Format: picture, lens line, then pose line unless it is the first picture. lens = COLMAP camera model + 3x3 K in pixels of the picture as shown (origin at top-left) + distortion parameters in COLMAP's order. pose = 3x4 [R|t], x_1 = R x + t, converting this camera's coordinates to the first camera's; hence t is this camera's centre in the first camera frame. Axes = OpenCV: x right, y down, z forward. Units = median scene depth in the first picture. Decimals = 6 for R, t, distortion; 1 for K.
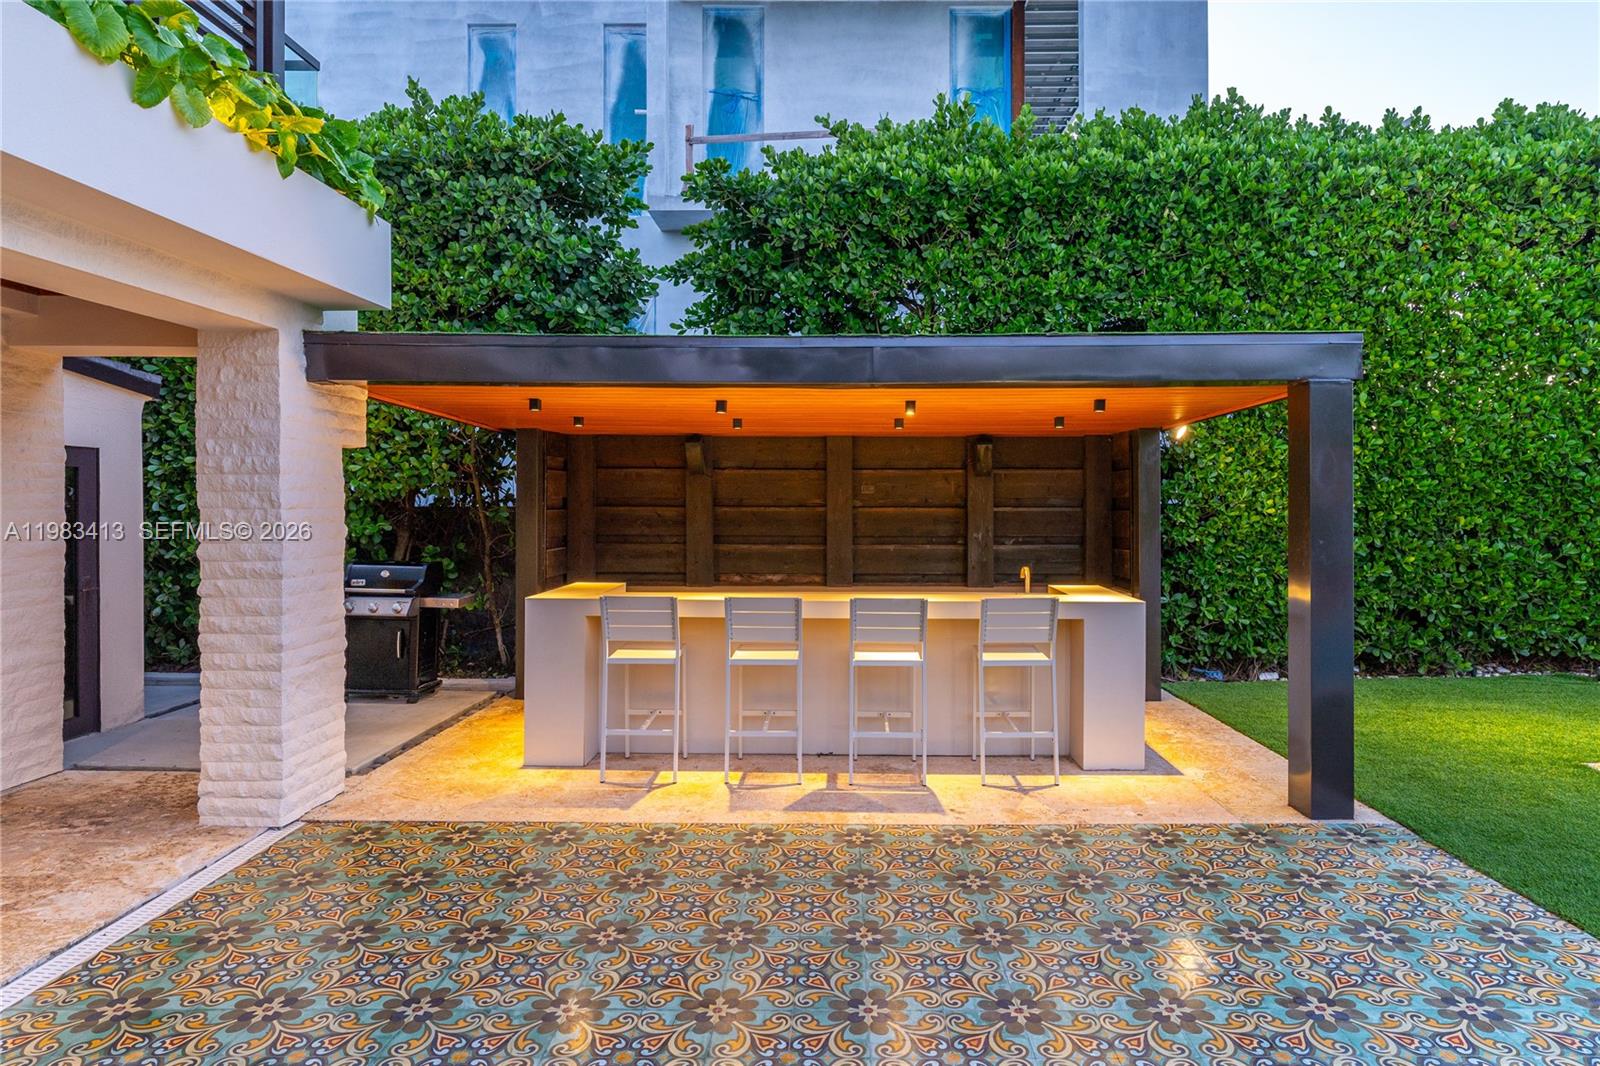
lens RADIAL K [[880.6, 0, 827.2], [0, 880.6, 495.0], [0, 0, 1]] dist [0.007413, 0.001138]
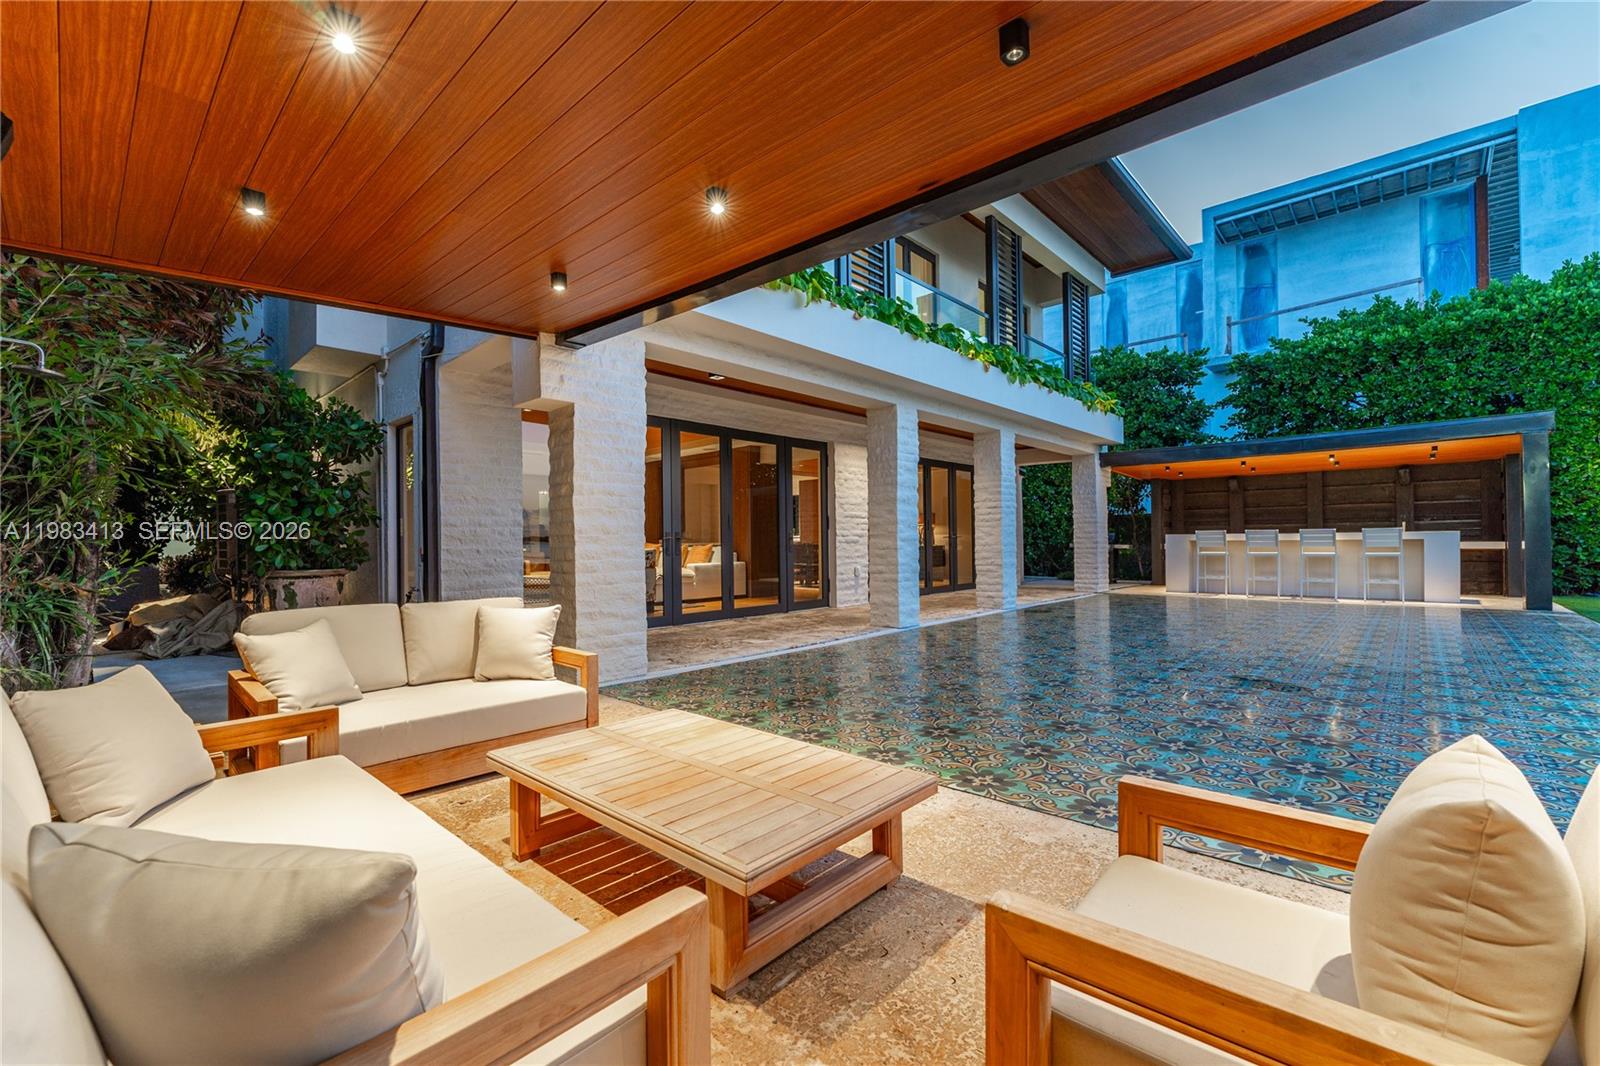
lens RADIAL K [[668.5, 0, 803.9], [0, 668.5, 537.6], [0, 0, 1]] dist [-0.000612, 0.000013]
pose [[0.745185, -0.015138, -0.666686, 0.173088], [0.013664, 0.999879, -0.007430, 0.089773], [0.666718, -0.003573, 0.745302, -1.037997]]
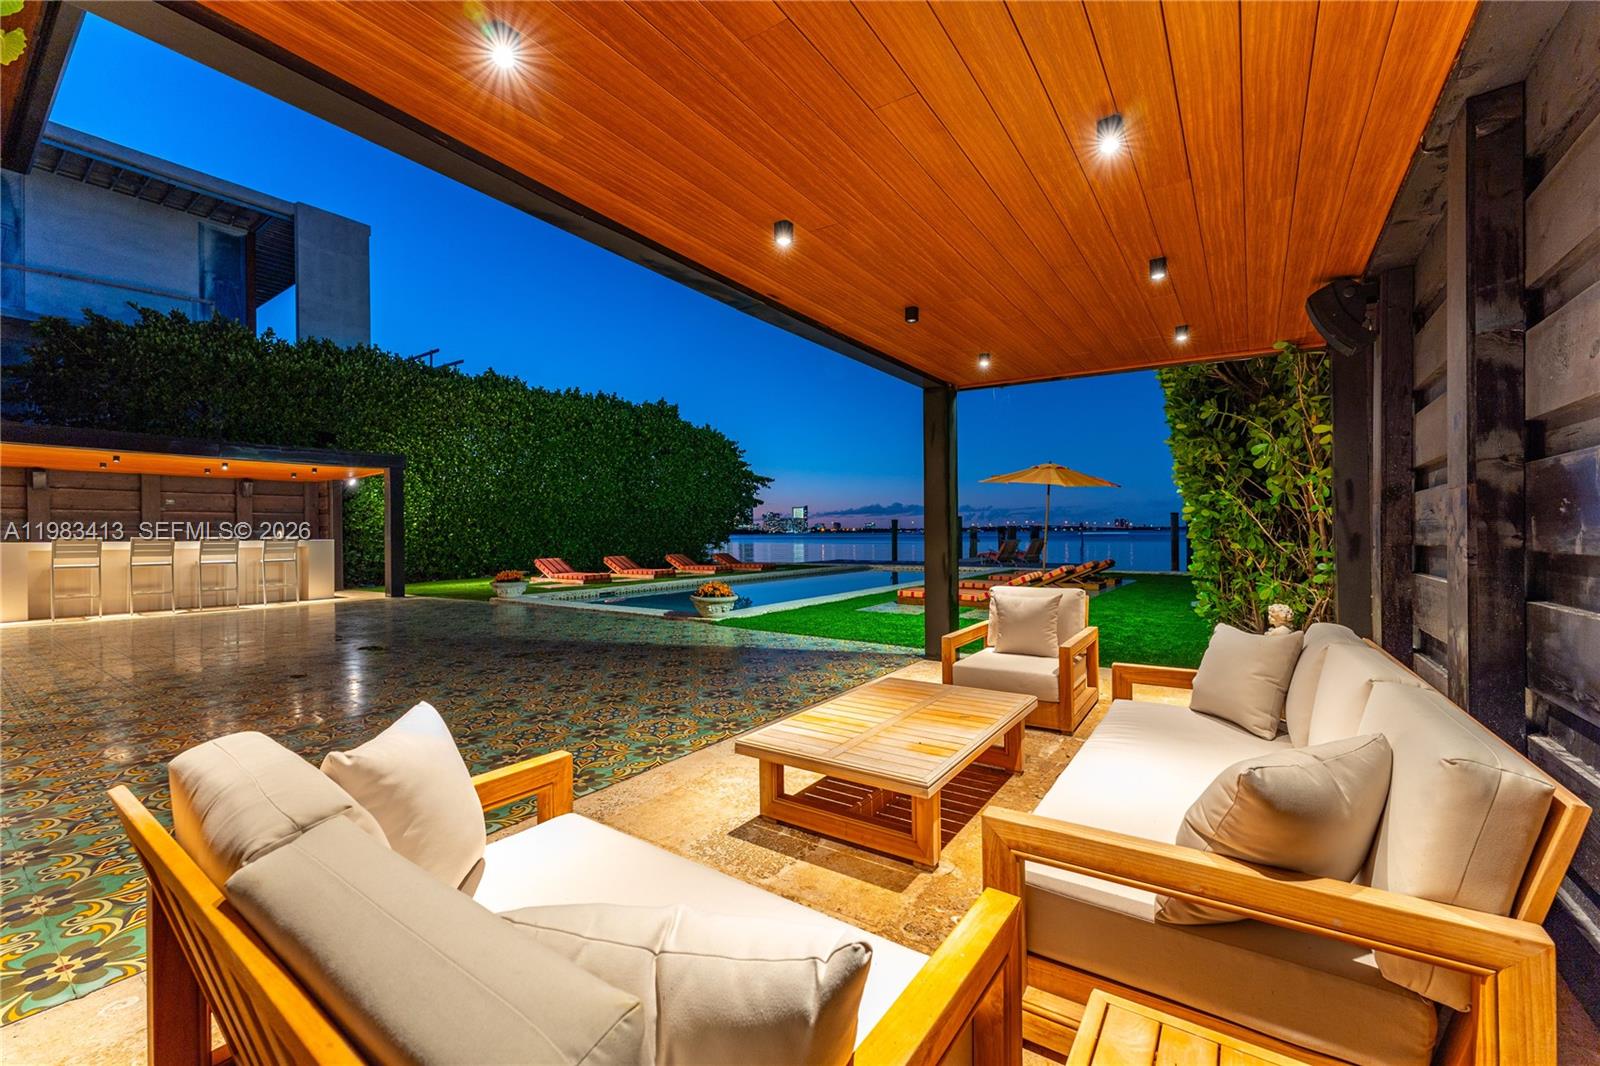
lens RADIAL K [[641.0, 0, 805.1], [0, 641.0, 527.4], [0, 0, 1]] dist [0.003485, 0.000284]
pose [[0.567710, -0.000061, 0.823229, -0.344076], [0.011538, 0.999902, -0.007883, 0.080357], [-0.823148, 0.013974, 0.567655, -1.018496]]
